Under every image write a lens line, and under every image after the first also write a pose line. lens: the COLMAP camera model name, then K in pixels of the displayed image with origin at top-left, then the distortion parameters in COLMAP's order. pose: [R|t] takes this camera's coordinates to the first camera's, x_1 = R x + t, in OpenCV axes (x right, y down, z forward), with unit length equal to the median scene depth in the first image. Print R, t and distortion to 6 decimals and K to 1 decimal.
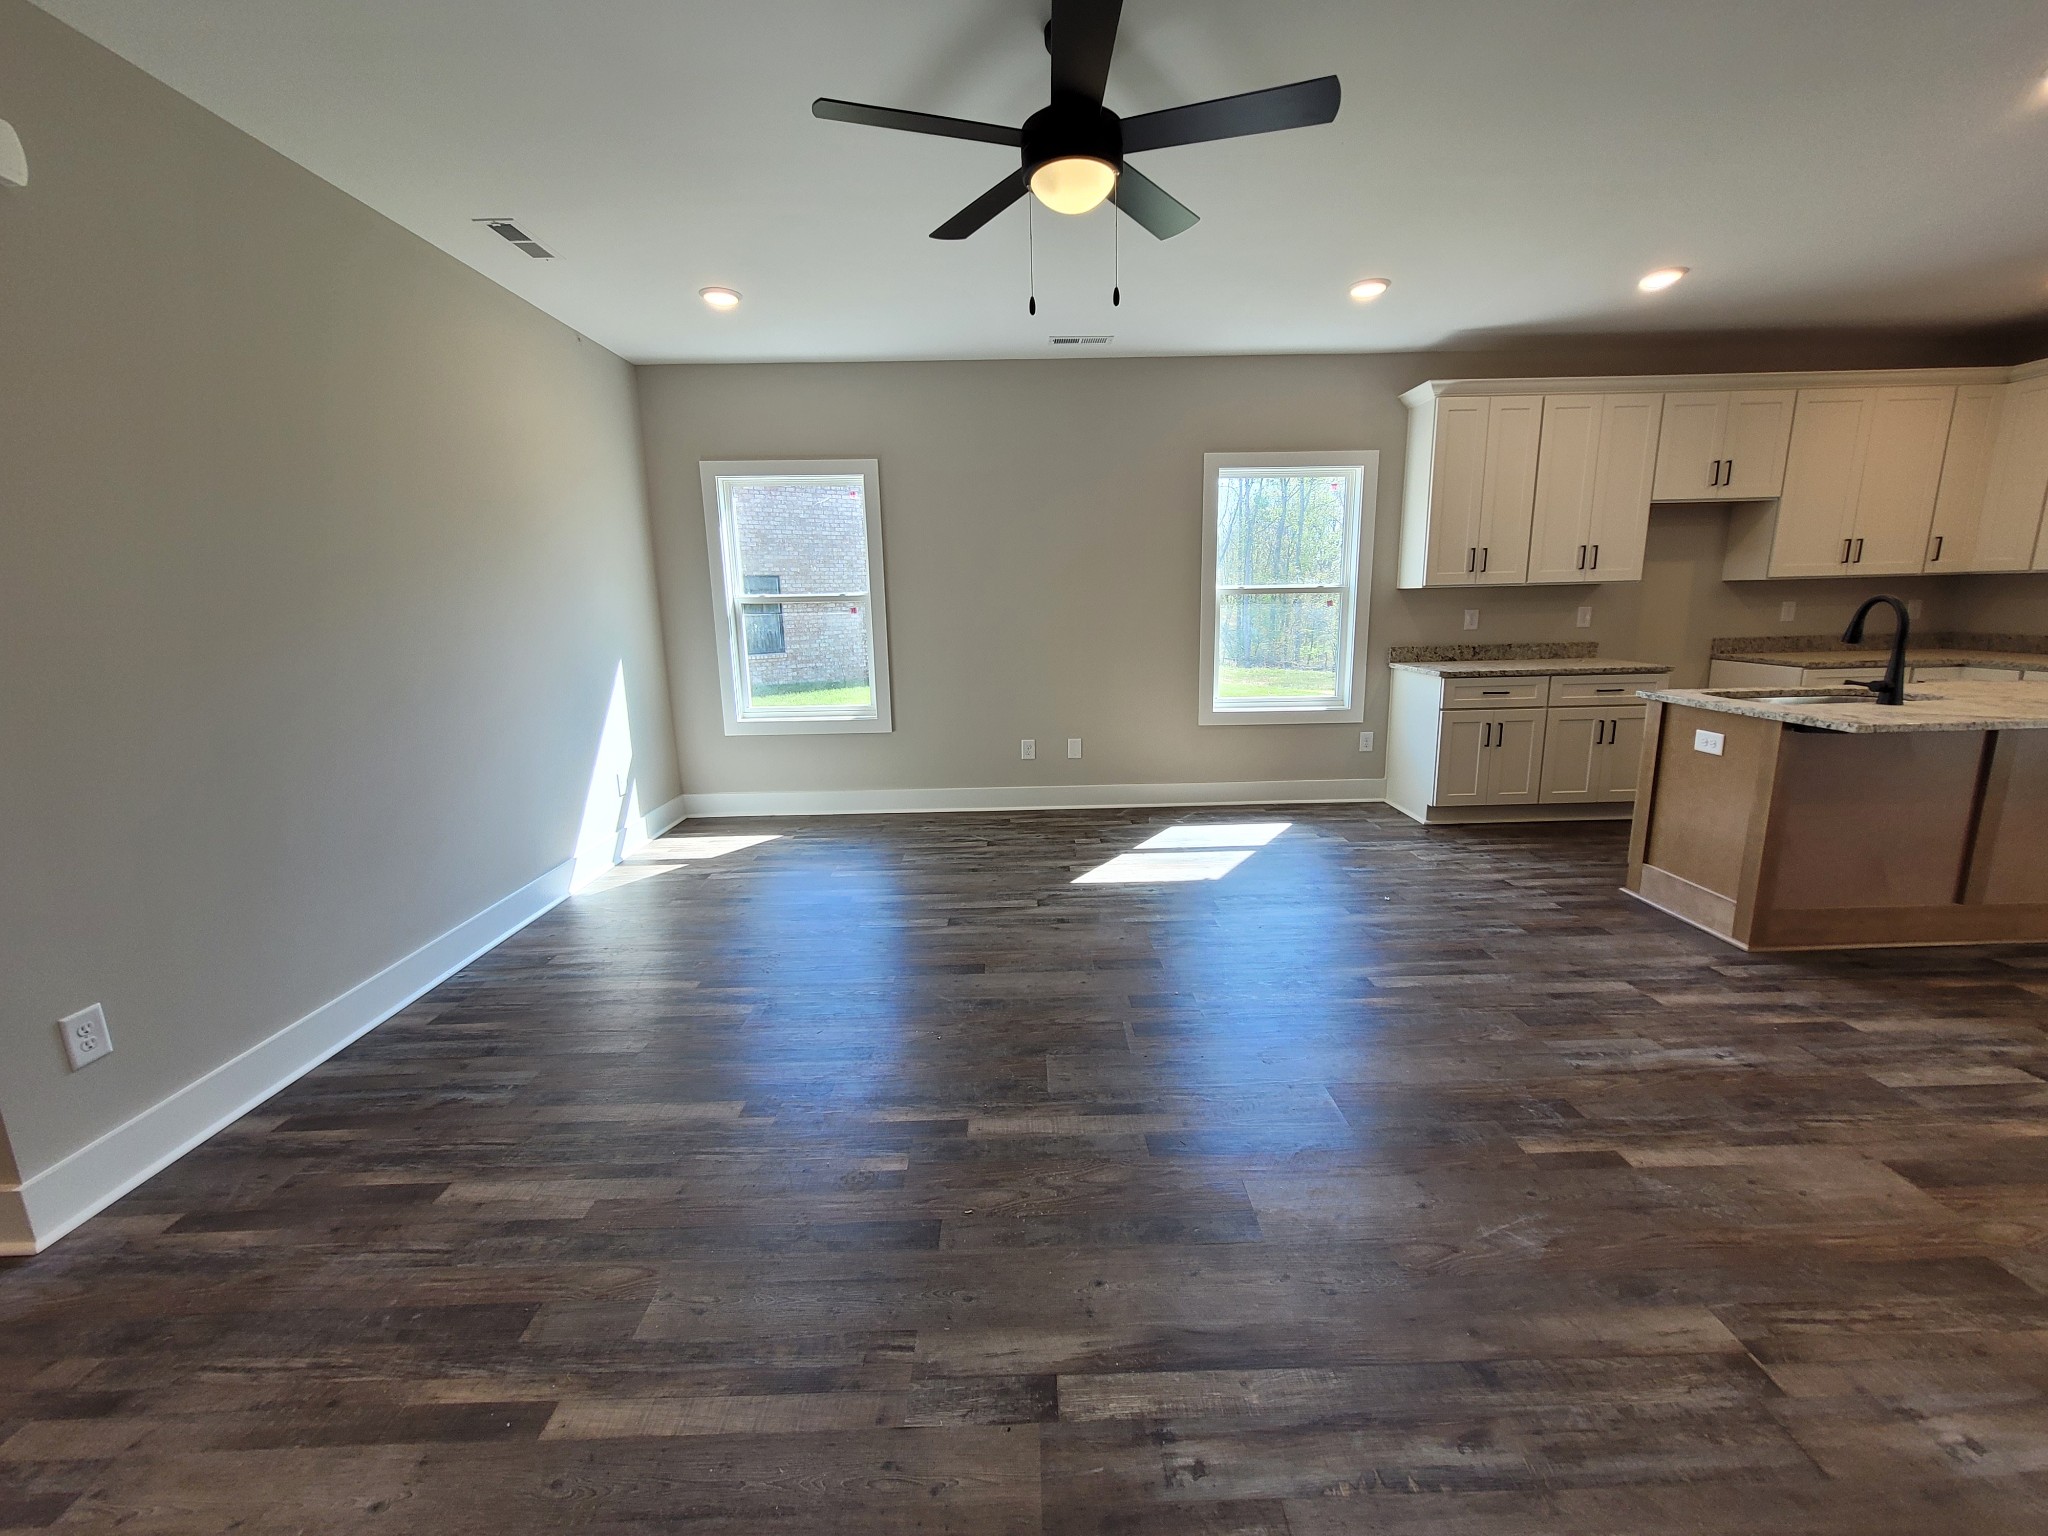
lens RADIAL K [[801.2, 0, 1031.8], [0, 801.2, 744.7], [0, 0, 1]] dist [0.000089, 0.000303]
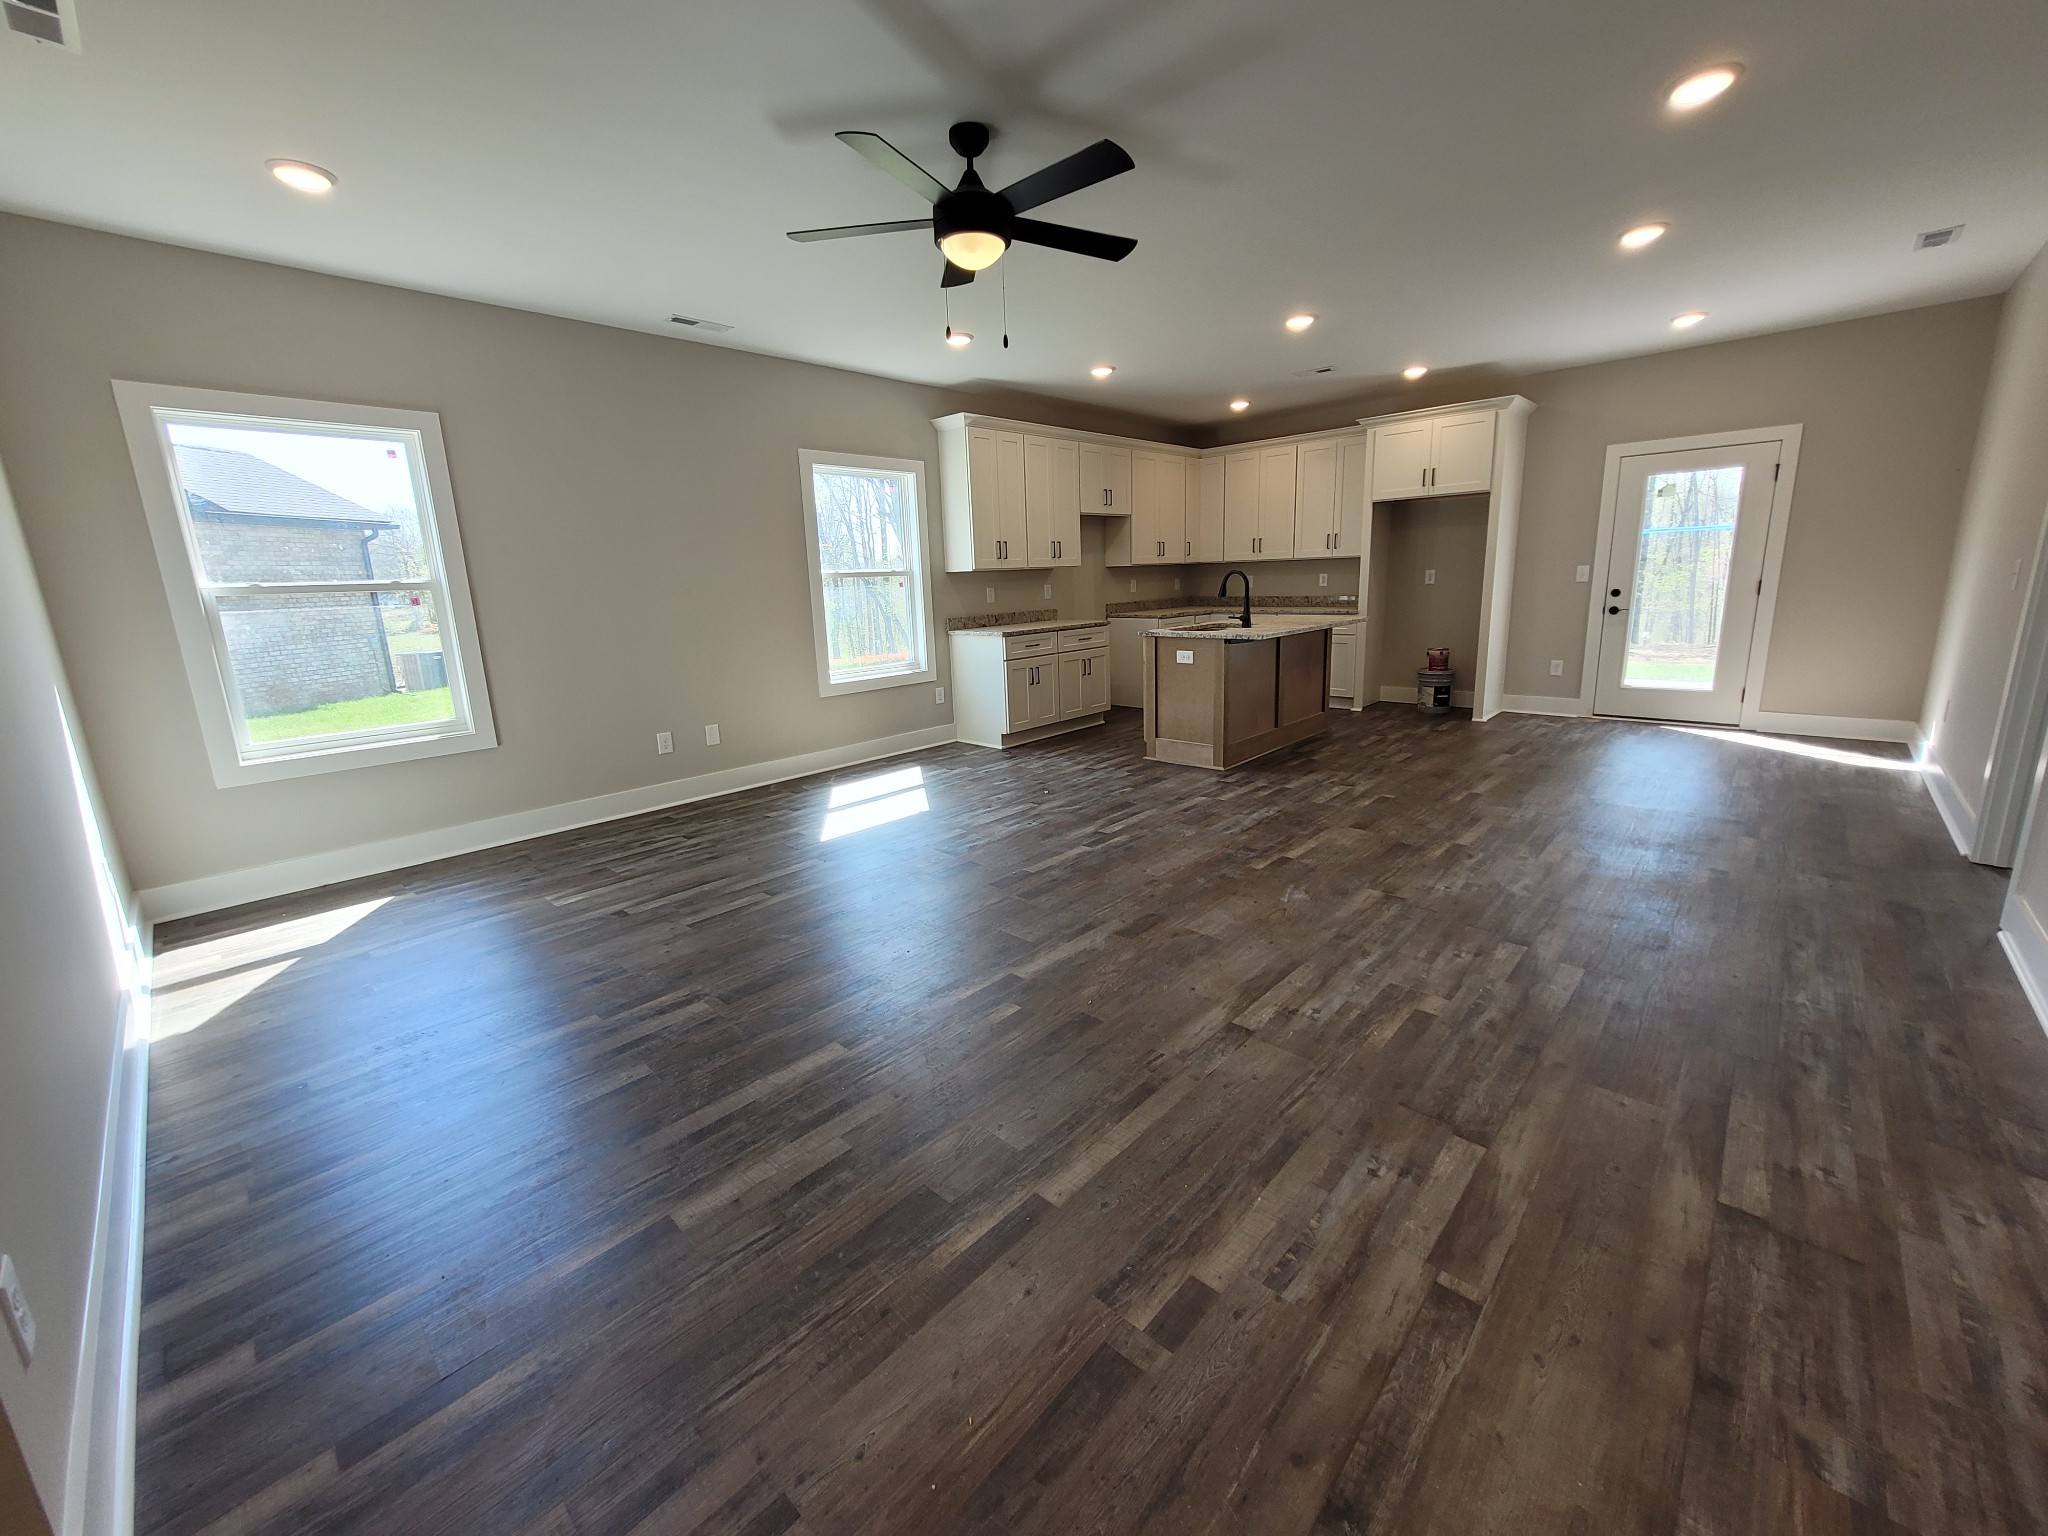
lens RADIAL K [[801.2, 0, 1033.1], [0, 801.2, 743.8], [0, 0, 1]] dist [0.000089, 0.000303]
pose [[0.695601, -0.151850, 0.702197, -0.423799], [0.151330, 0.986447, 0.063411, 0.014881], [-0.702309, 0.062154, 0.709154, 0.022471]]
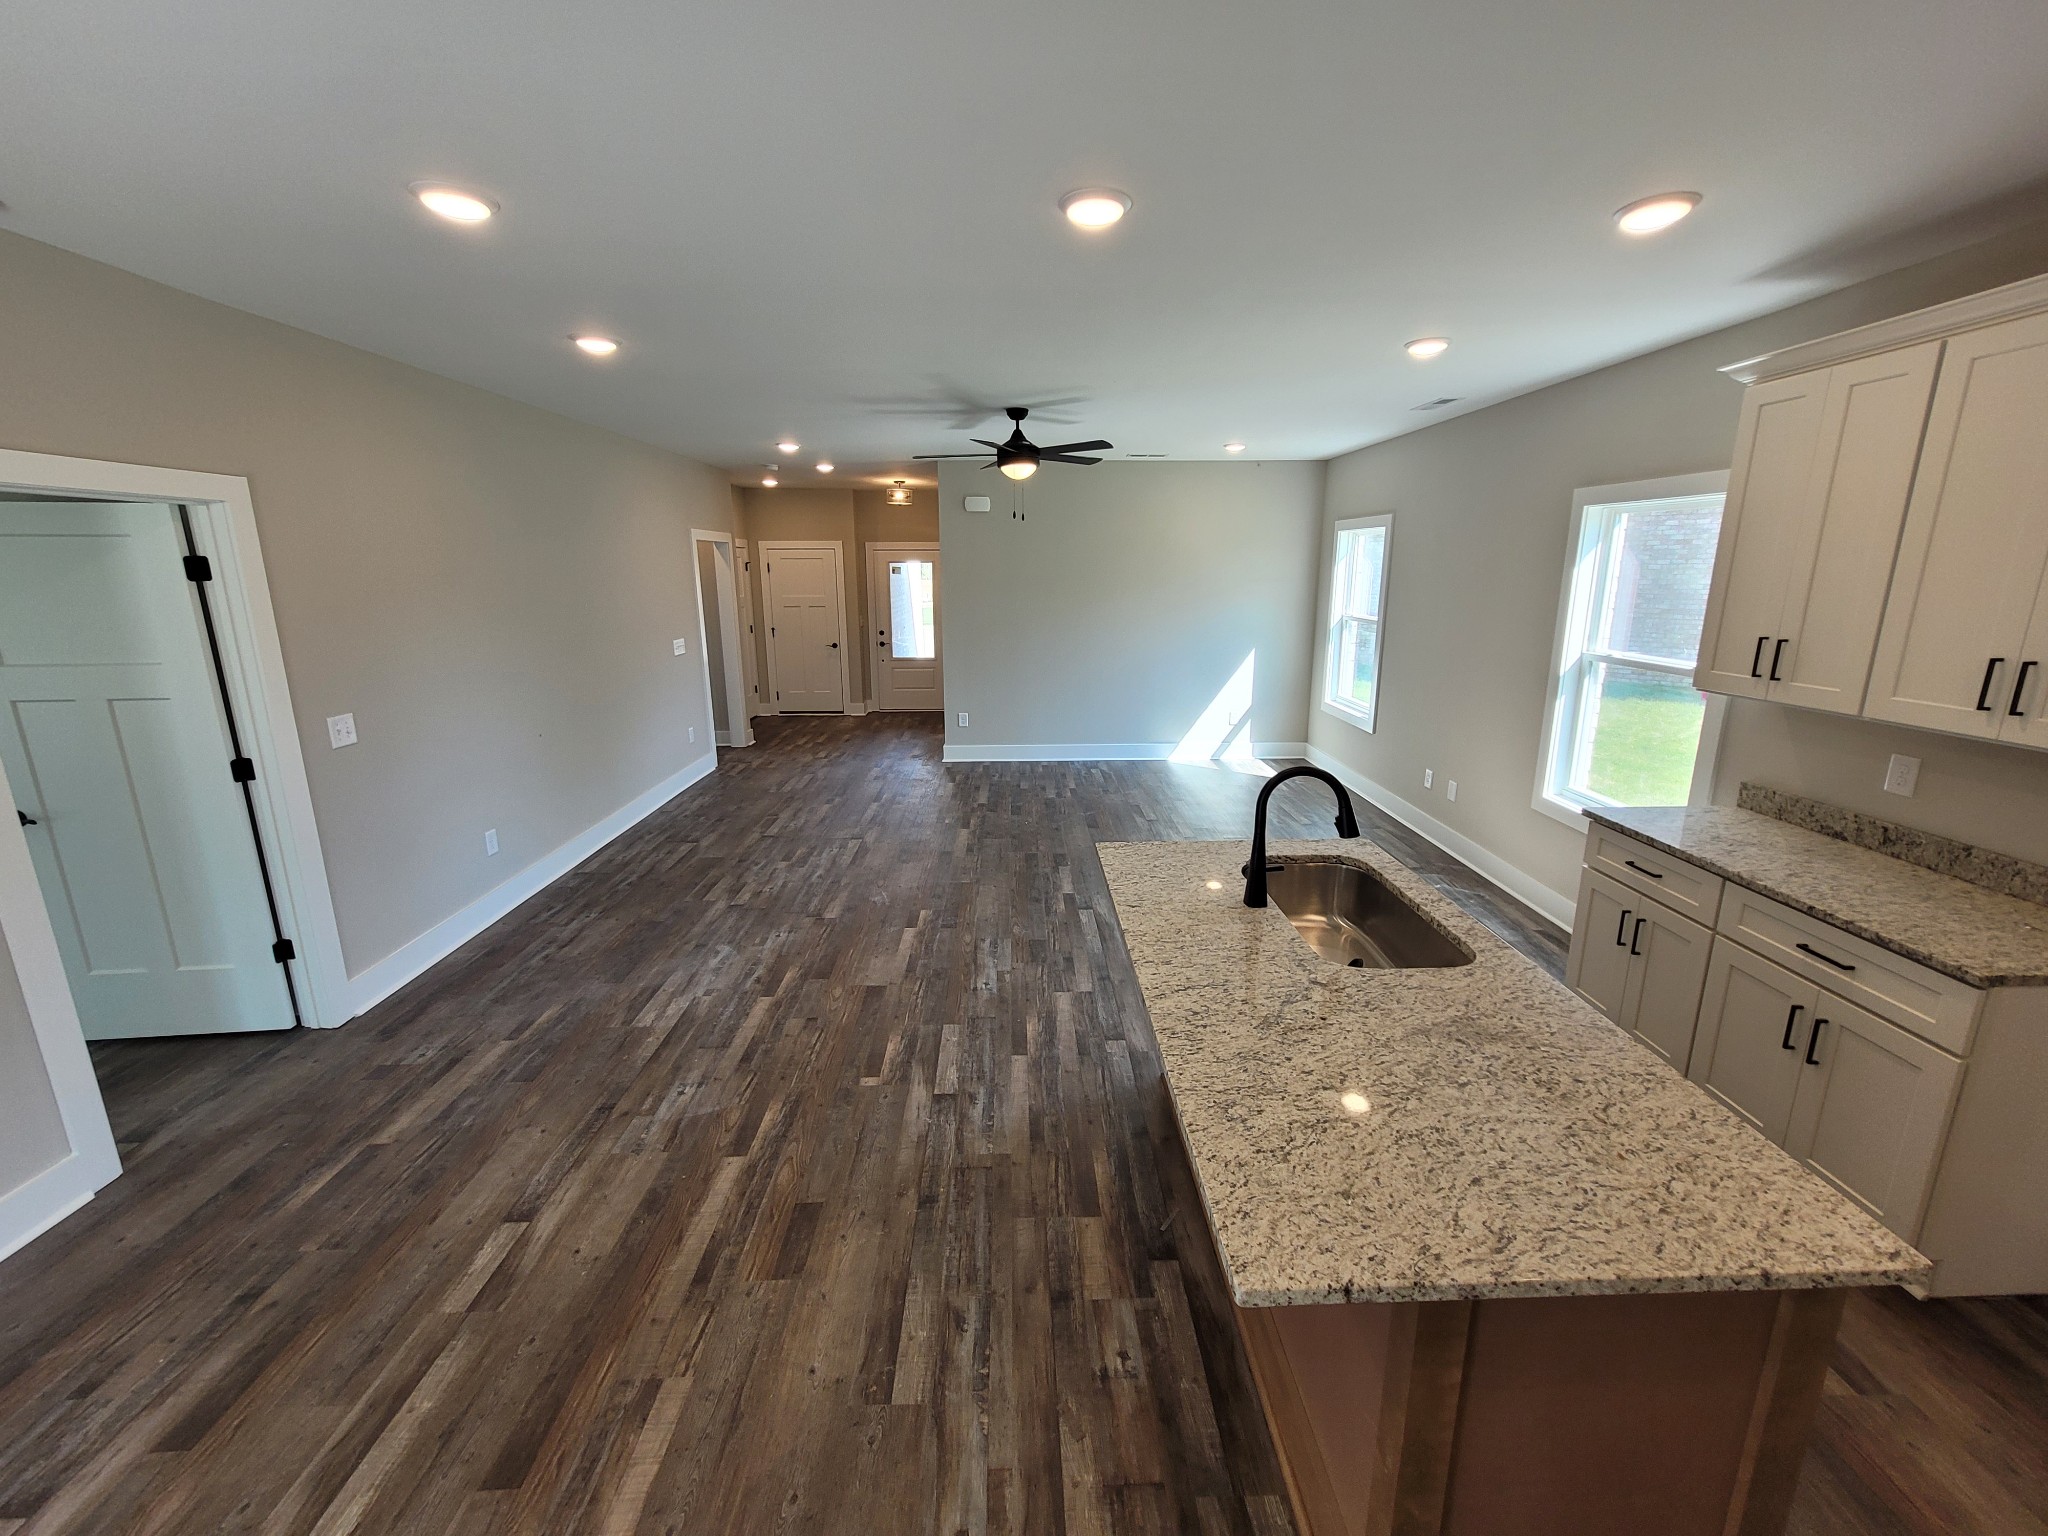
lens RADIAL K [[801.2, 0, 1035.2], [0, 801.2, 750.6], [0, 0, 1]] dist [0.000089, 0.000303]
pose [[0.015374, 0.246762, -0.968954, 1.158596], [-0.179397, 0.954024, 0.240113, -0.218965], [0.983657, 0.170136, 0.058936, 0.479479]]
